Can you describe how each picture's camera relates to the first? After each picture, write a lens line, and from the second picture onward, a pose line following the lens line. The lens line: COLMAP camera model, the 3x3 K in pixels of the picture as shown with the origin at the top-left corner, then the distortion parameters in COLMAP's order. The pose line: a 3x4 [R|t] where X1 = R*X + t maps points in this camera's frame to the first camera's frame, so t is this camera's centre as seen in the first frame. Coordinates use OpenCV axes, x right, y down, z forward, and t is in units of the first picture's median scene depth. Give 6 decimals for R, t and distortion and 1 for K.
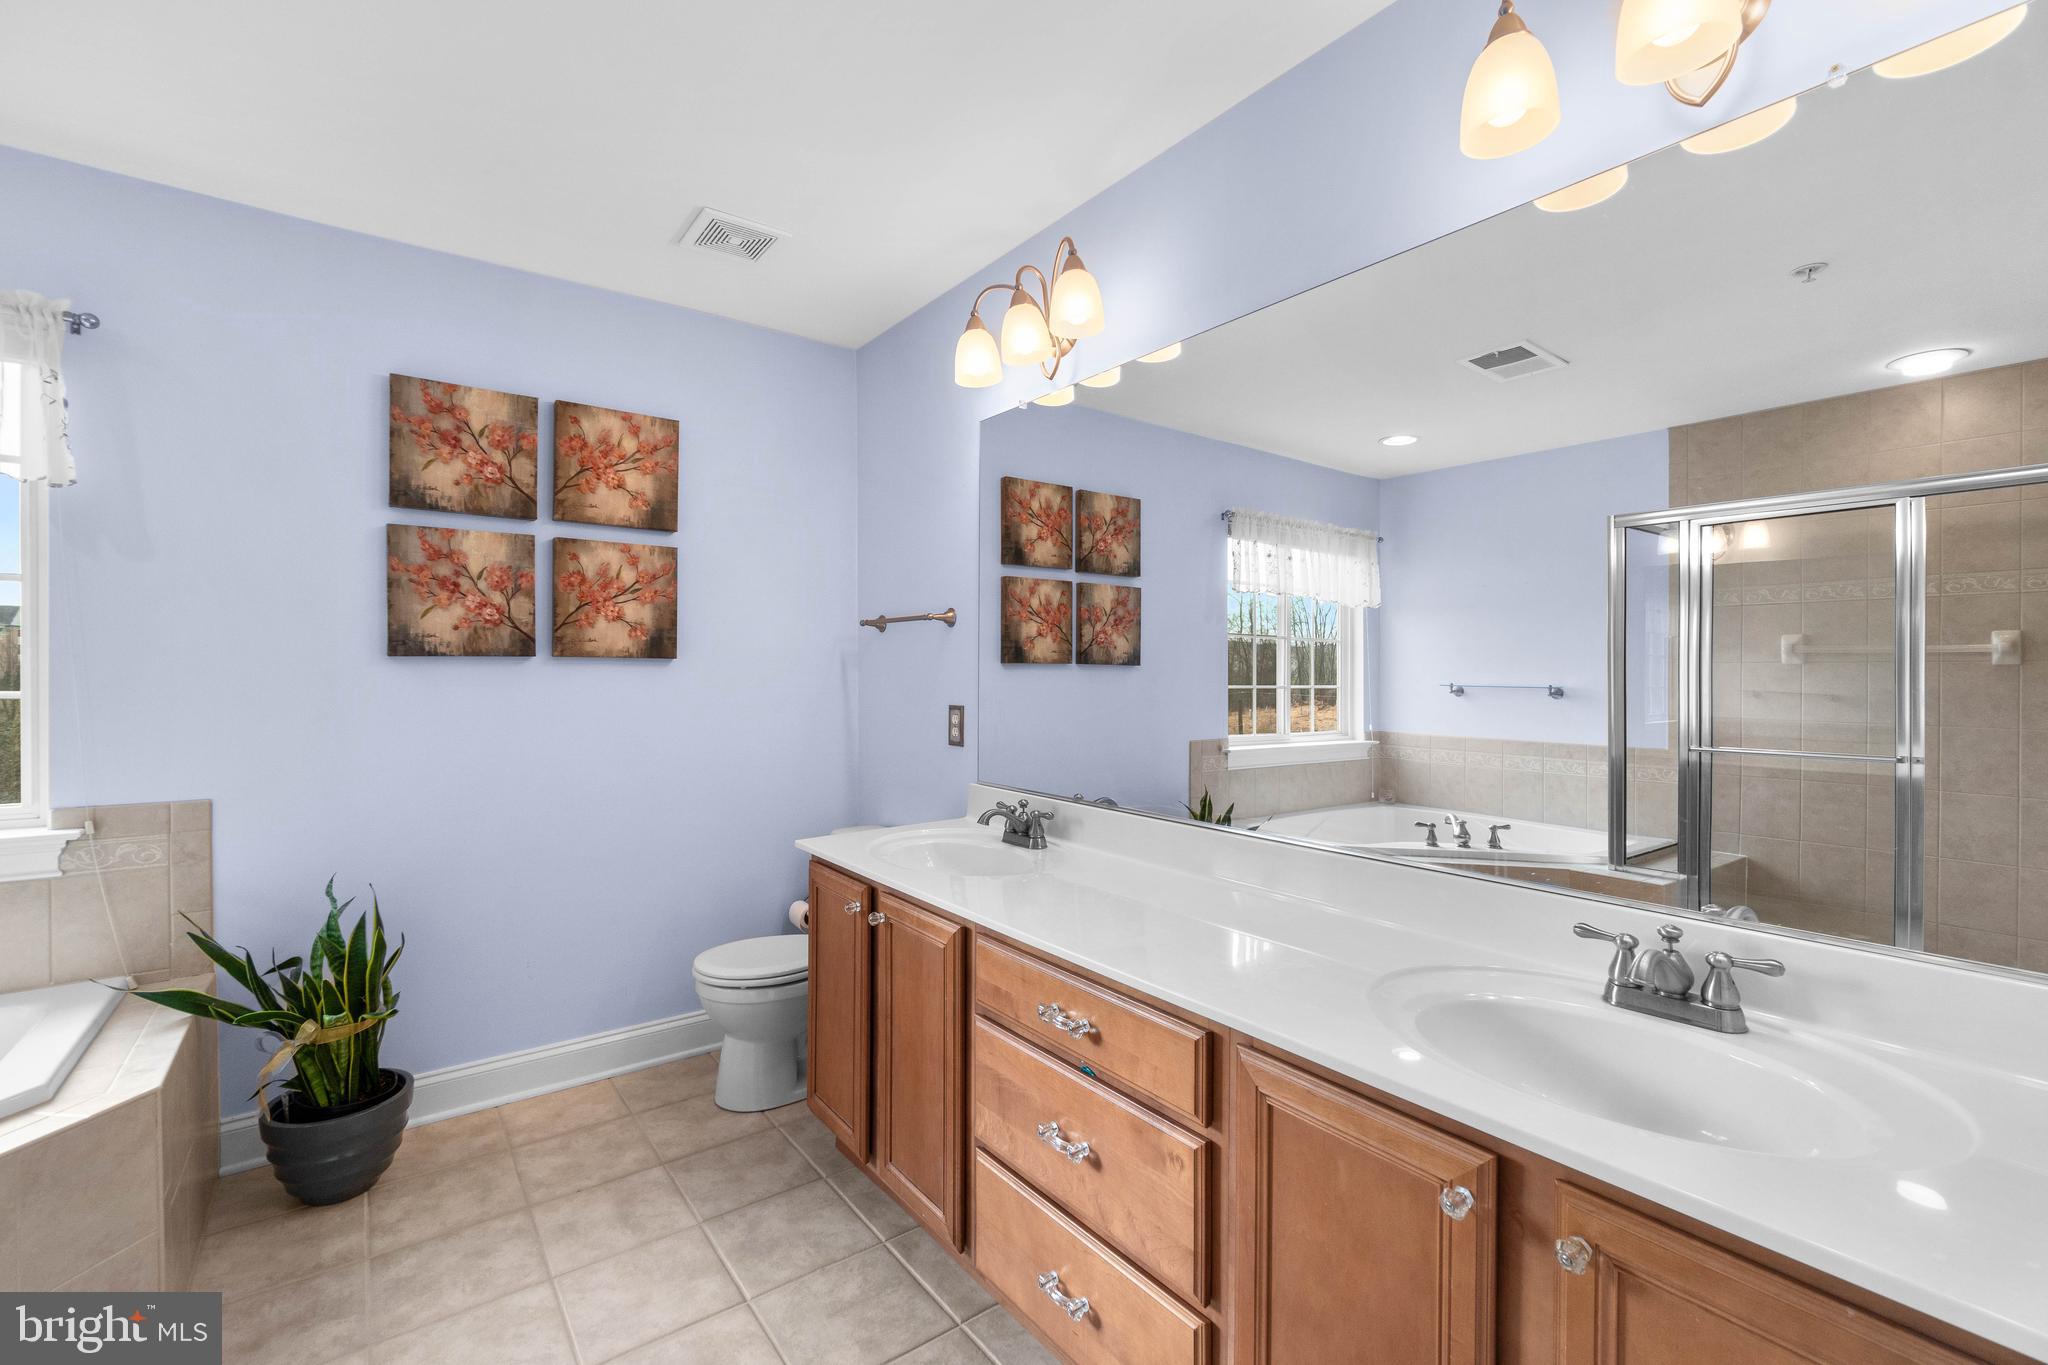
lens RADIAL K [[886.2, 0, 1016.9], [0, 886.2, 675.0], [0, 0, 1]] dist [-0.003440, 0.001467]
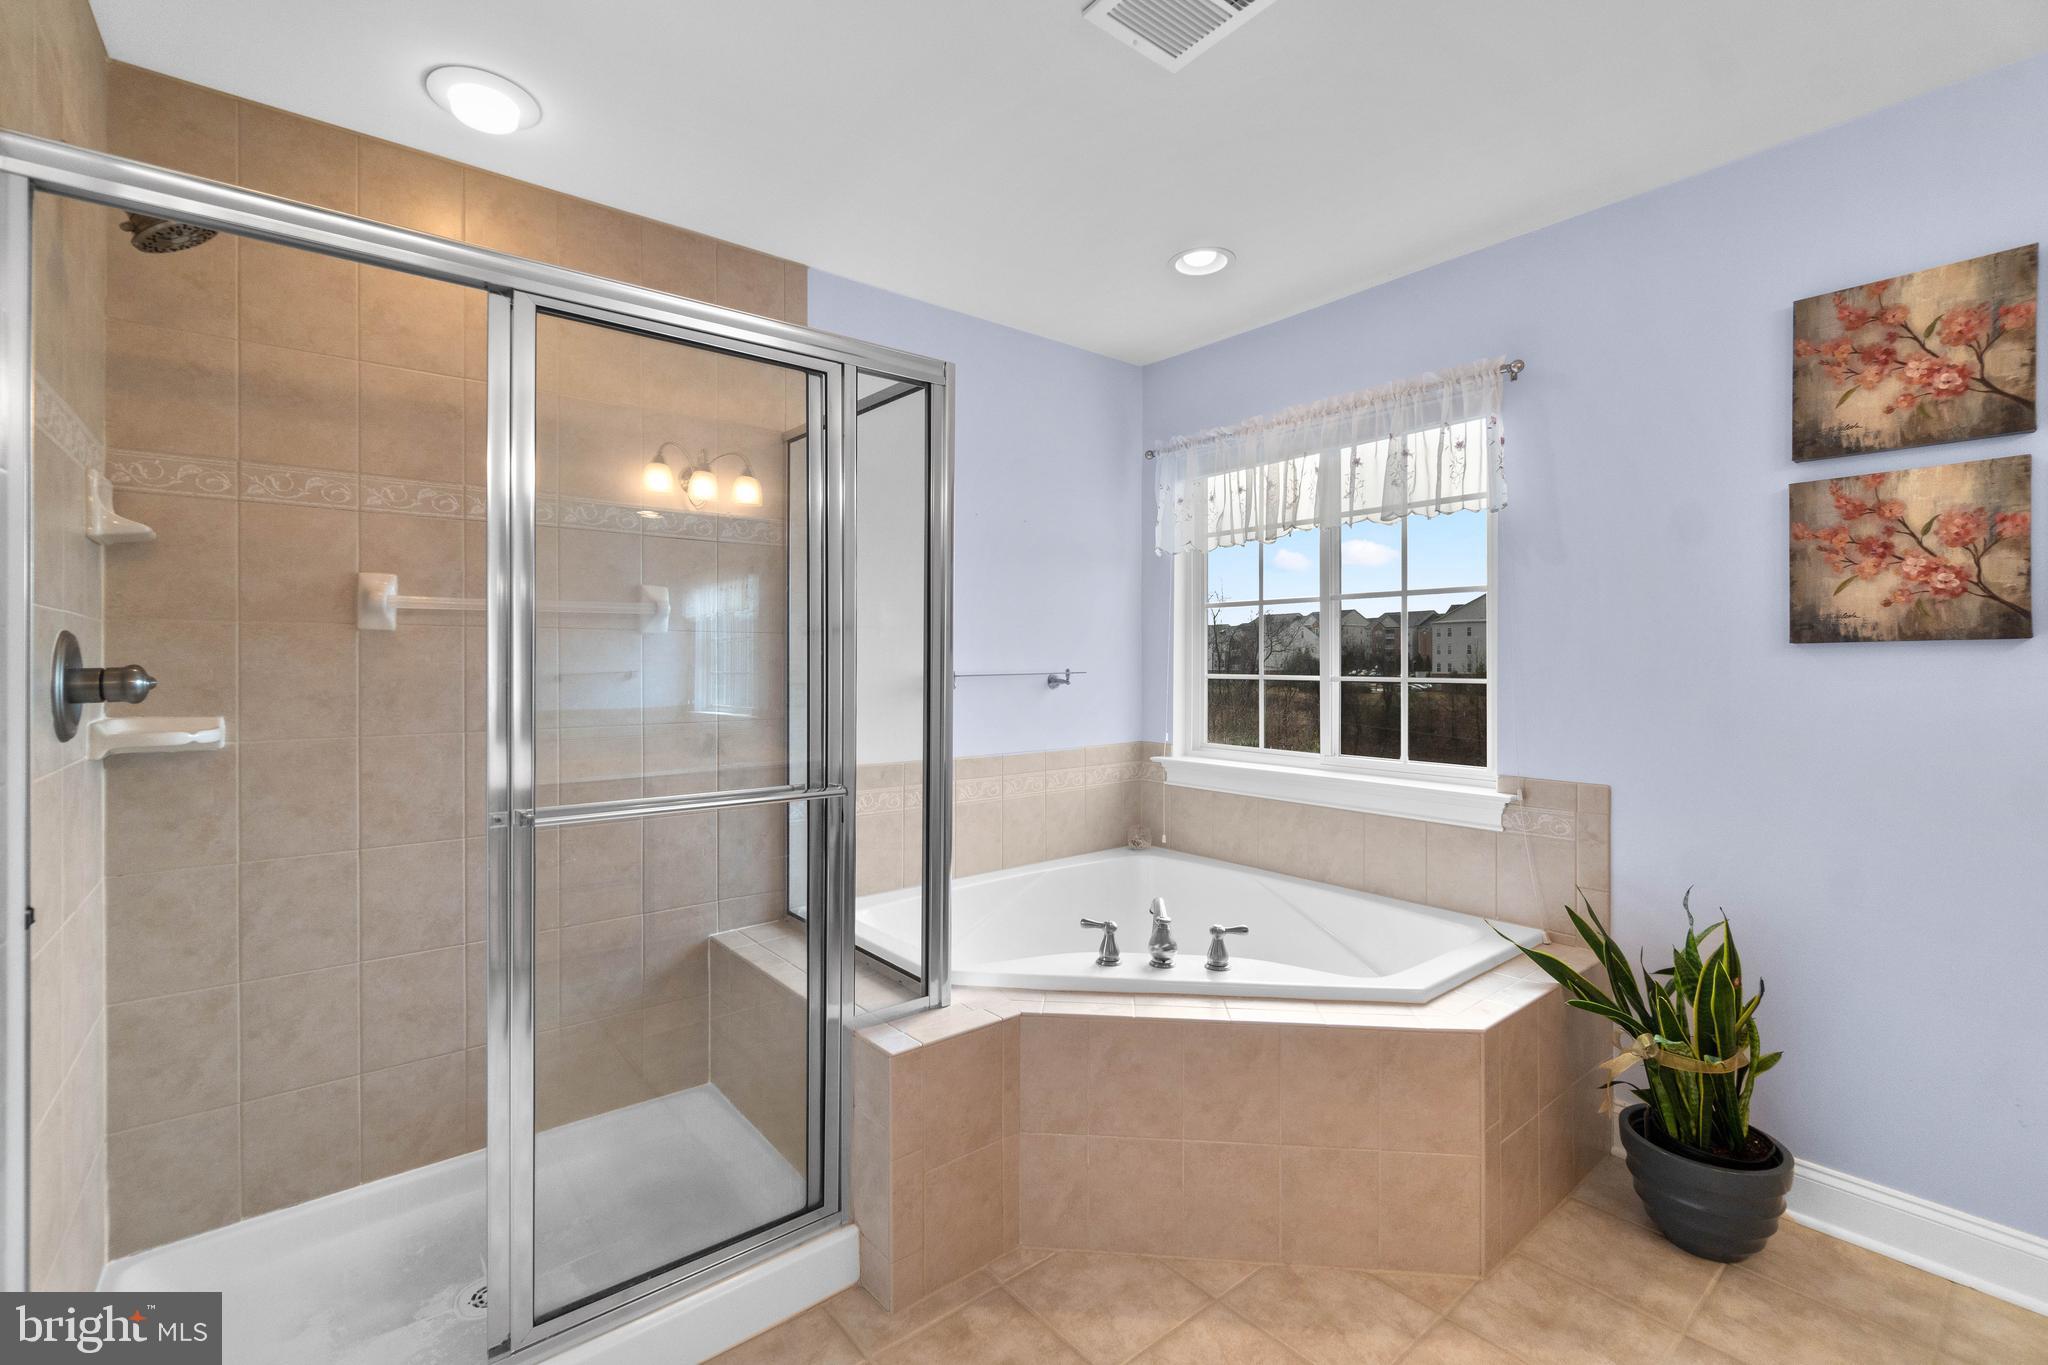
lens RADIAL K [[886.2, 0, 1013.9], [0, 886.2, 665.4], [0, 0, 1]] dist [-0.003440, 0.001467]
pose [[0.039812, -0.001387, -0.999206, 0.087826], [-0.003819, 0.999992, -0.001541, 0.003359], [0.999200, 0.003877, 0.039806, 0.233638]]
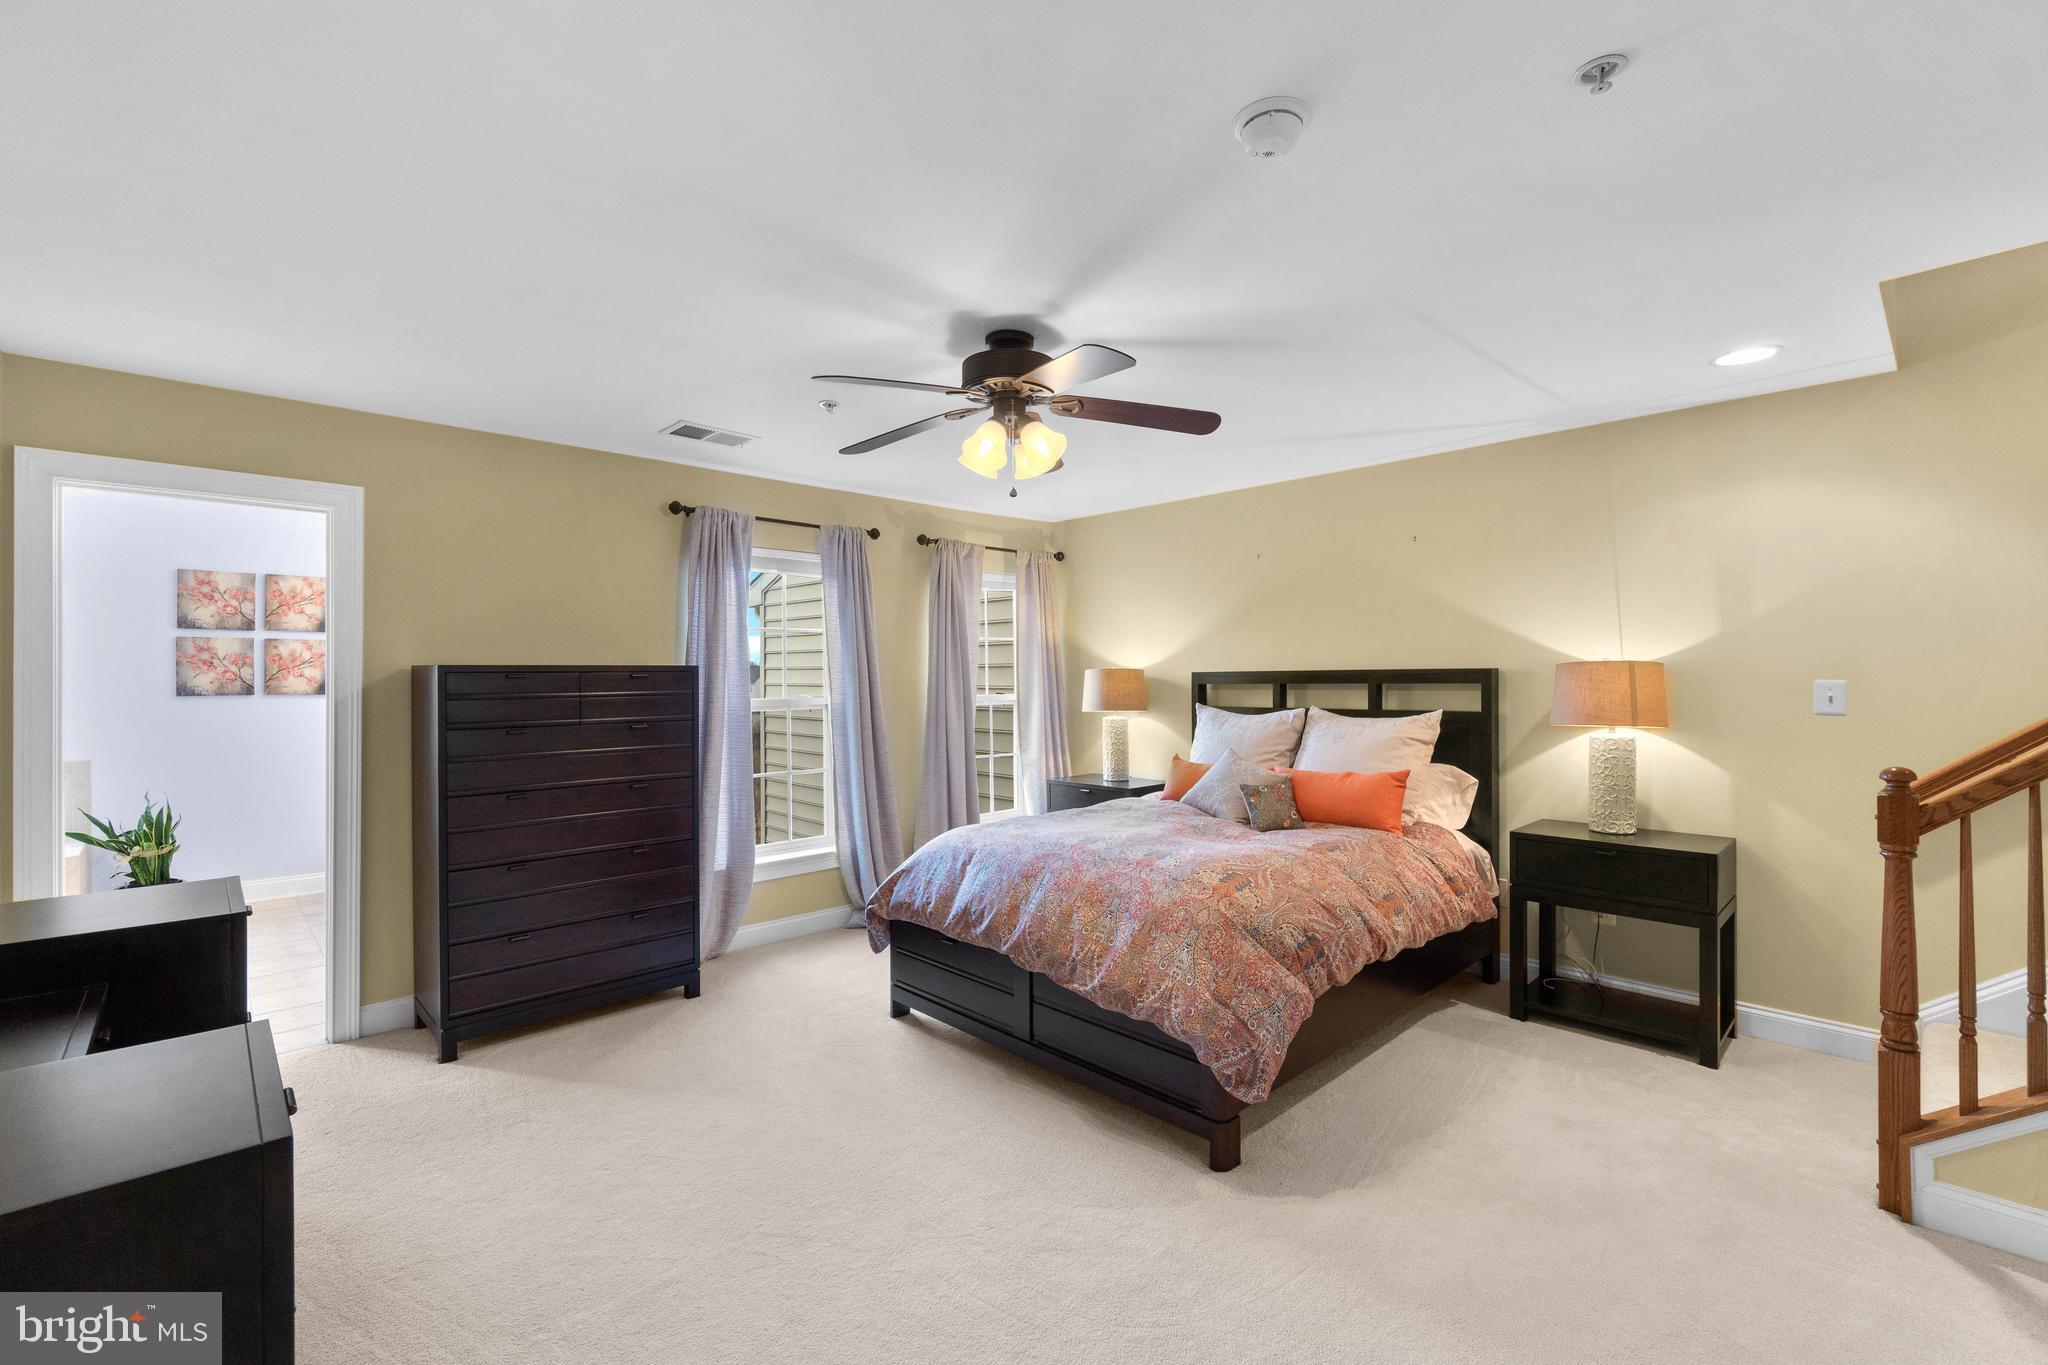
lens RADIAL K [[886.2, 0, 1022.4], [0, 886.2, 675.9], [0, 0, 1]] dist [-0.003440, 0.001467]
pose [[0.993429, -0.010082, 0.114006, 1.110883], [0.011647, 0.999847, -0.013070, -0.018798], [-0.113857, 0.014311, 0.993394, -1.401501]]
